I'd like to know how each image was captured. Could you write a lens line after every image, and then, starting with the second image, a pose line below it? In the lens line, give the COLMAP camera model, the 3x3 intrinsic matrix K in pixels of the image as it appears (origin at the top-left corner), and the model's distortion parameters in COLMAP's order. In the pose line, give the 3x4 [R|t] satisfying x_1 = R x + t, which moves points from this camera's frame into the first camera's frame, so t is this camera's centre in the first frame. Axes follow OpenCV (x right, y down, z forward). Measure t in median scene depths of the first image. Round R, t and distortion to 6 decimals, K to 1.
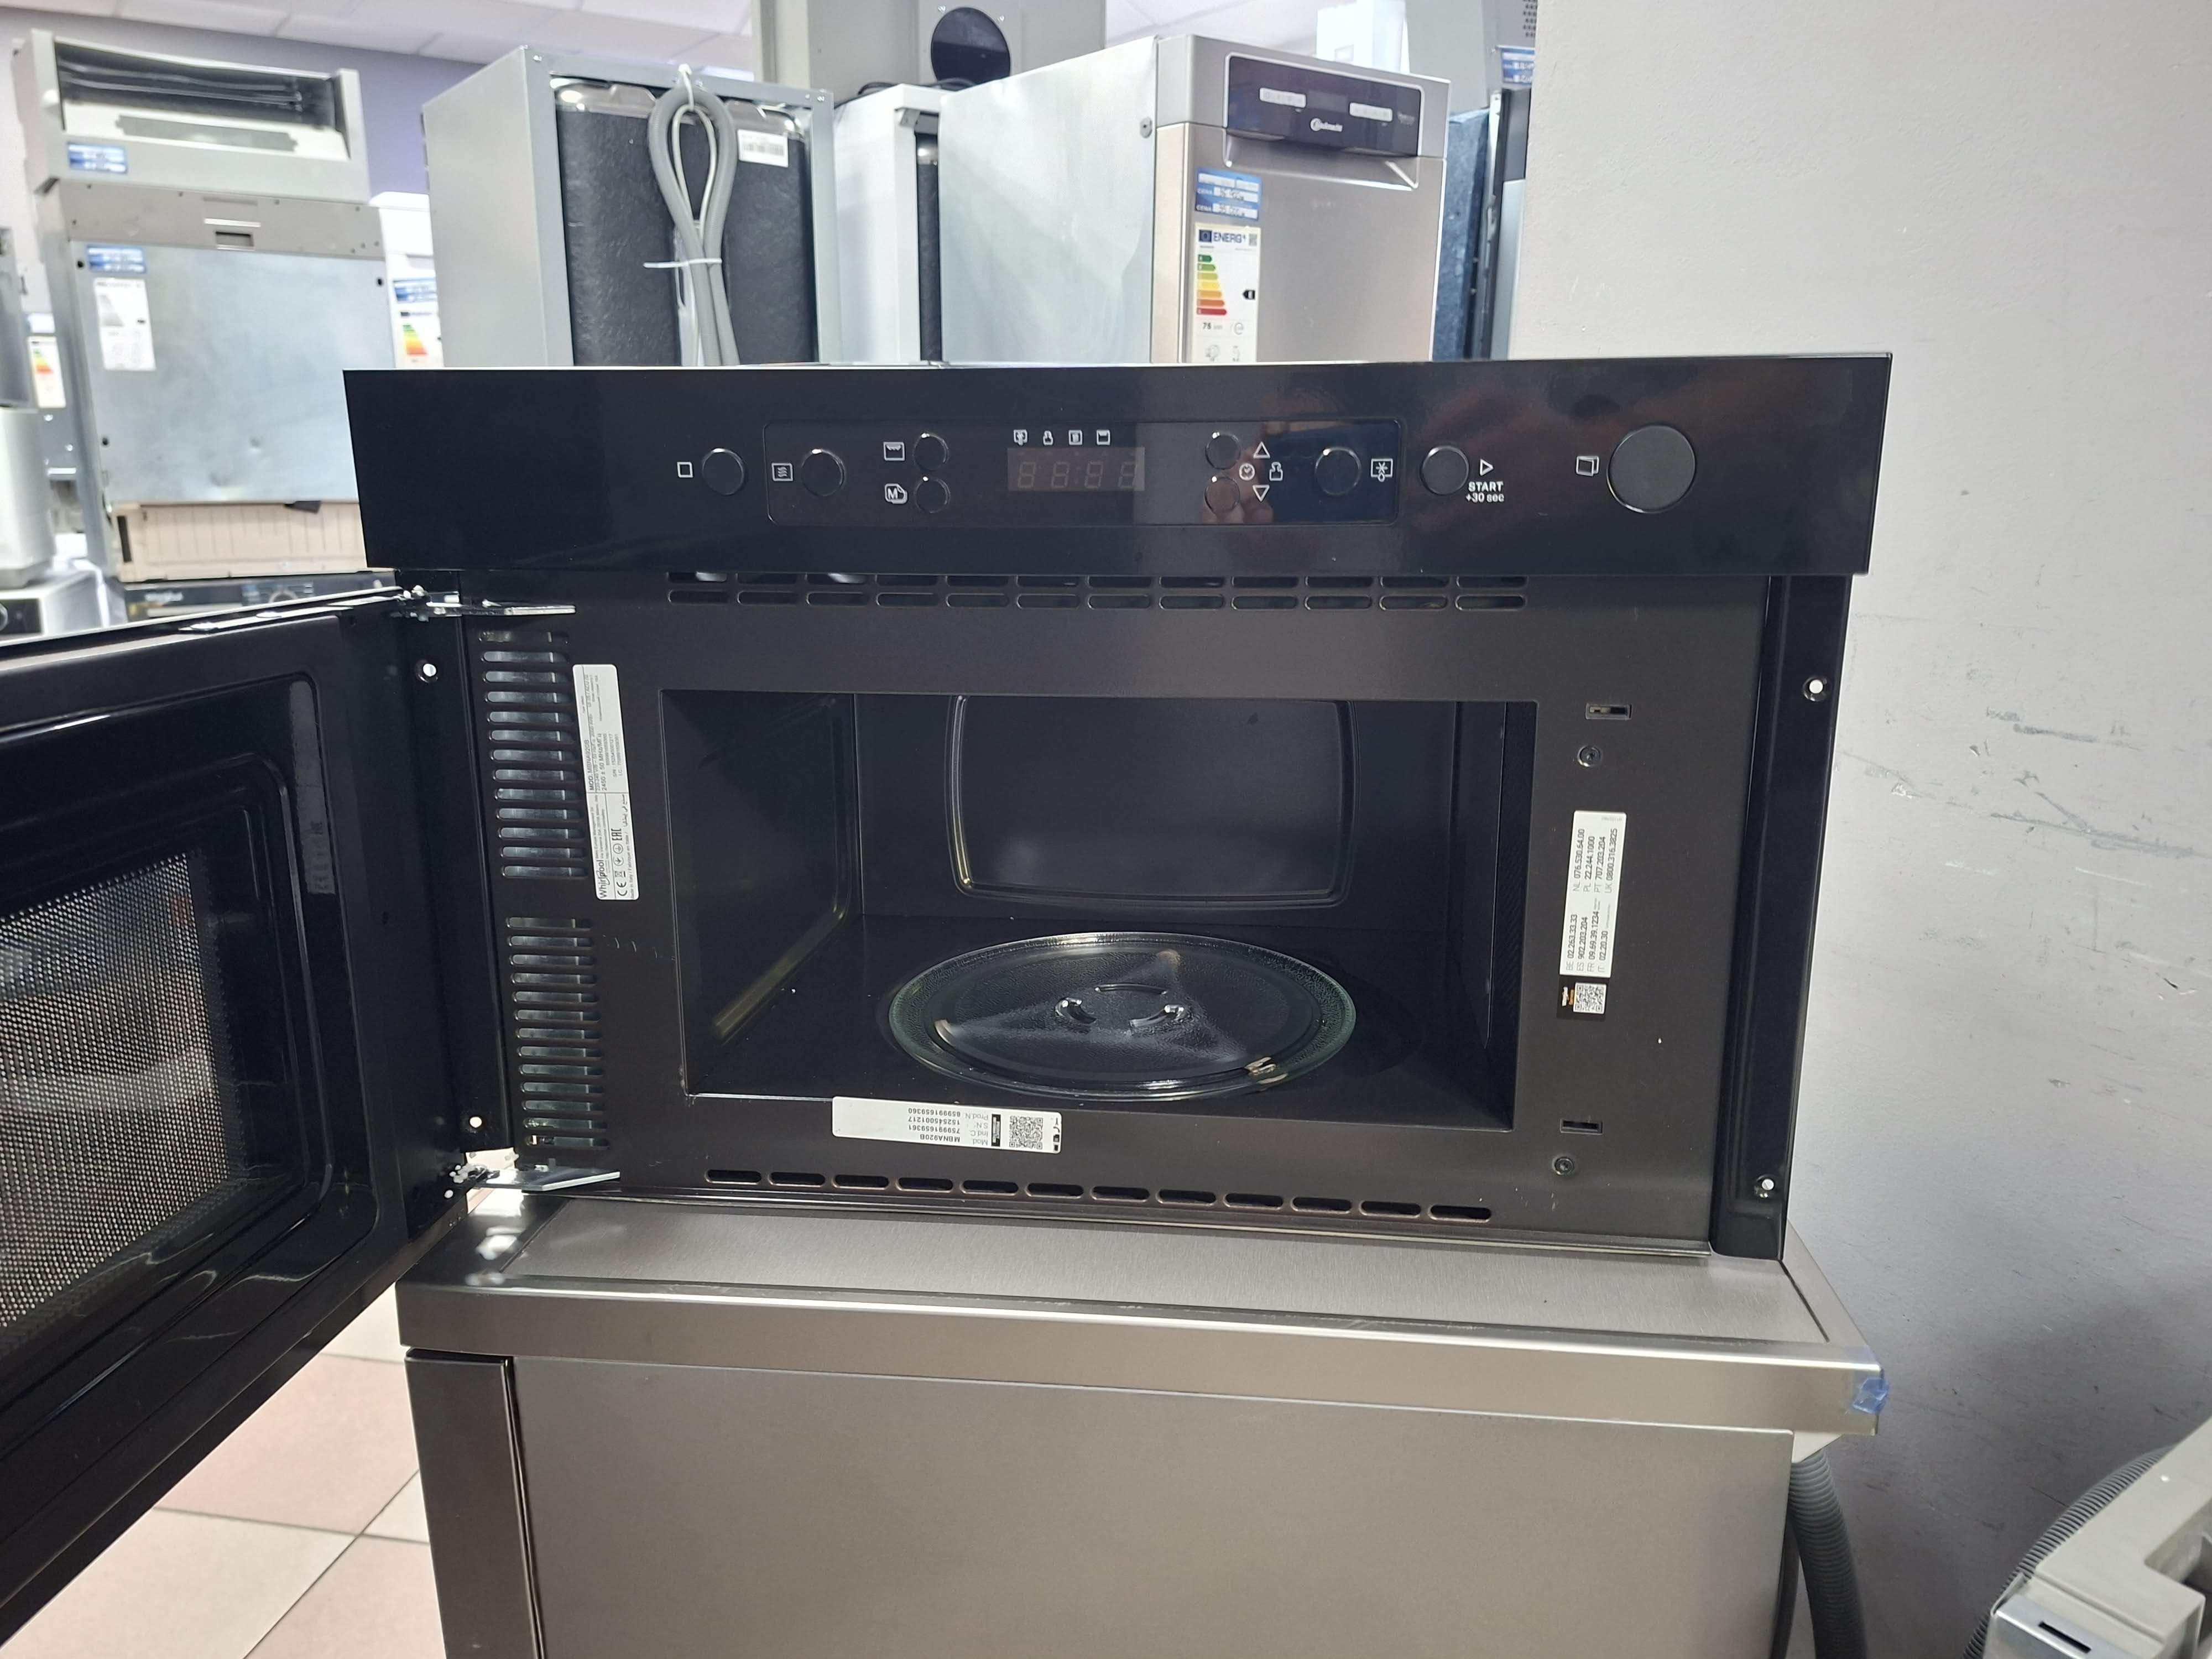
lens RADIAL K [[1567.1, 0, 1106.0], [0, 1567.1, 829.5], [0, 0, 1]] dist [0.048952, -0.060573]
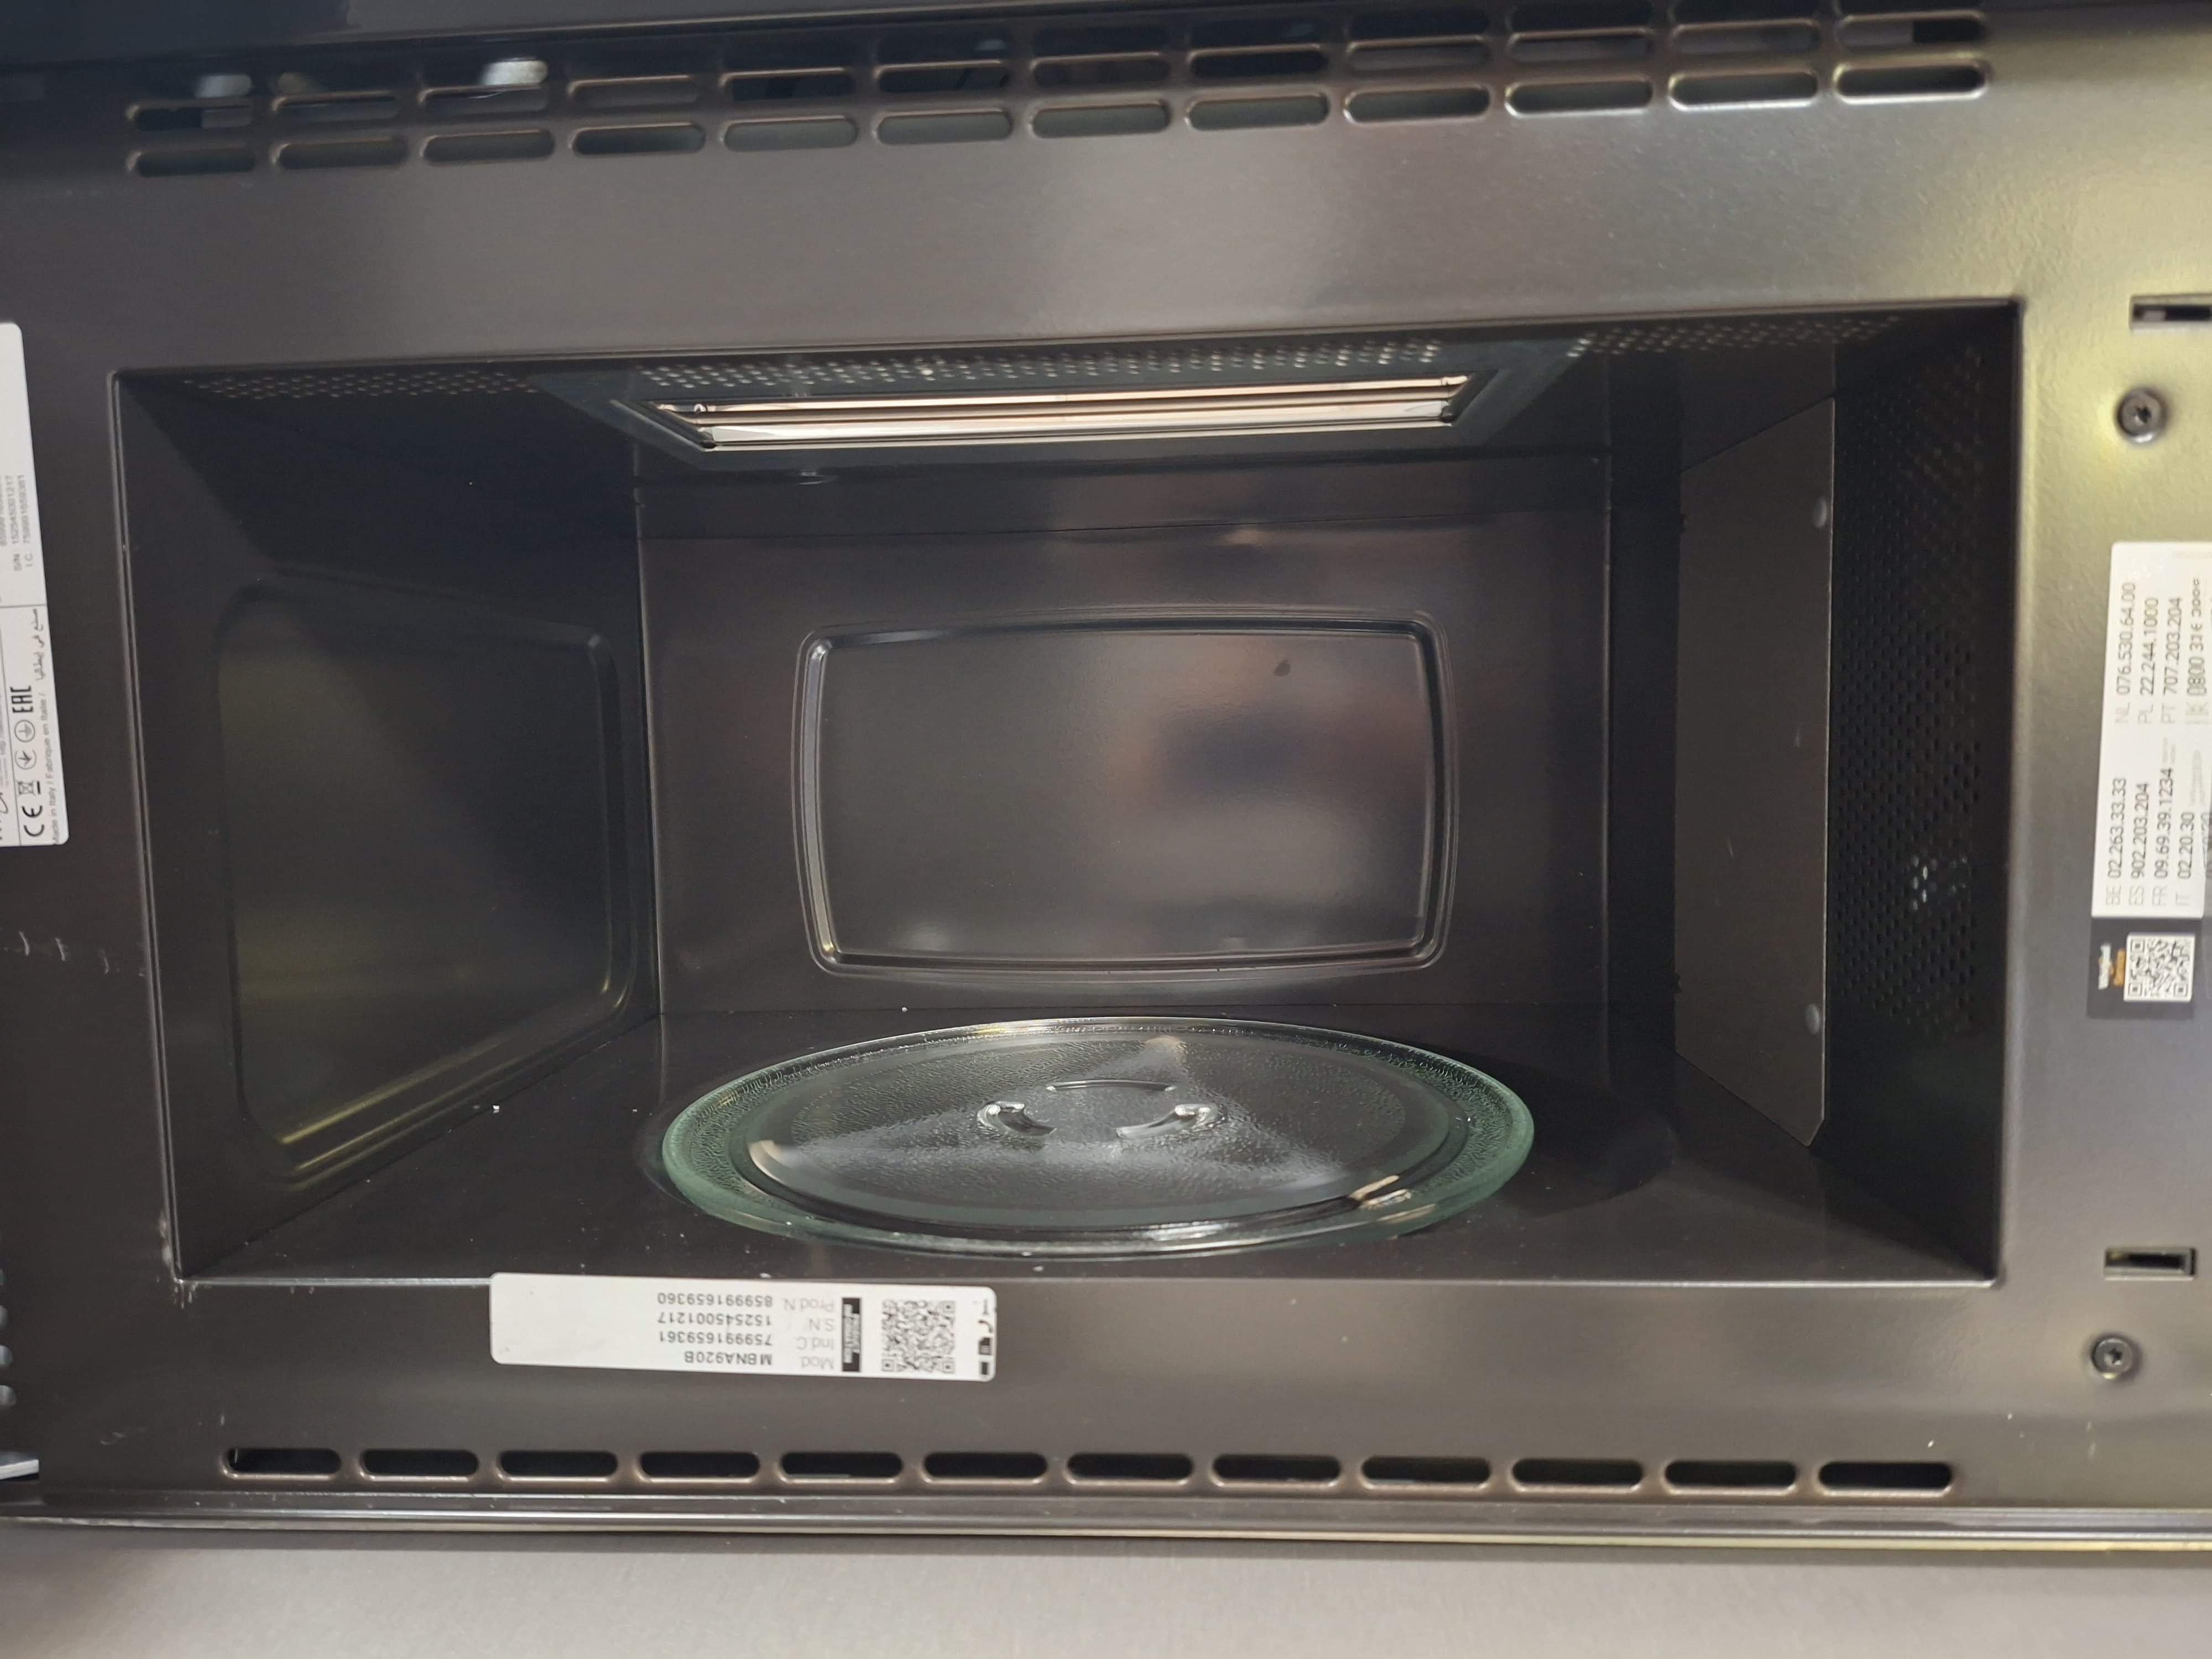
lens RADIAL K [[1569.7, 0, 1106.0], [0, 1569.7, 829.5], [0, 0, 1]] dist [0.051879, -0.097393]
pose [[0.998210, -0.021677, 0.055731, -0.018473], [0.029969, 0.987842, -0.152548, 0.117742], [-0.051747, 0.153945, 0.986723, 0.516865]]
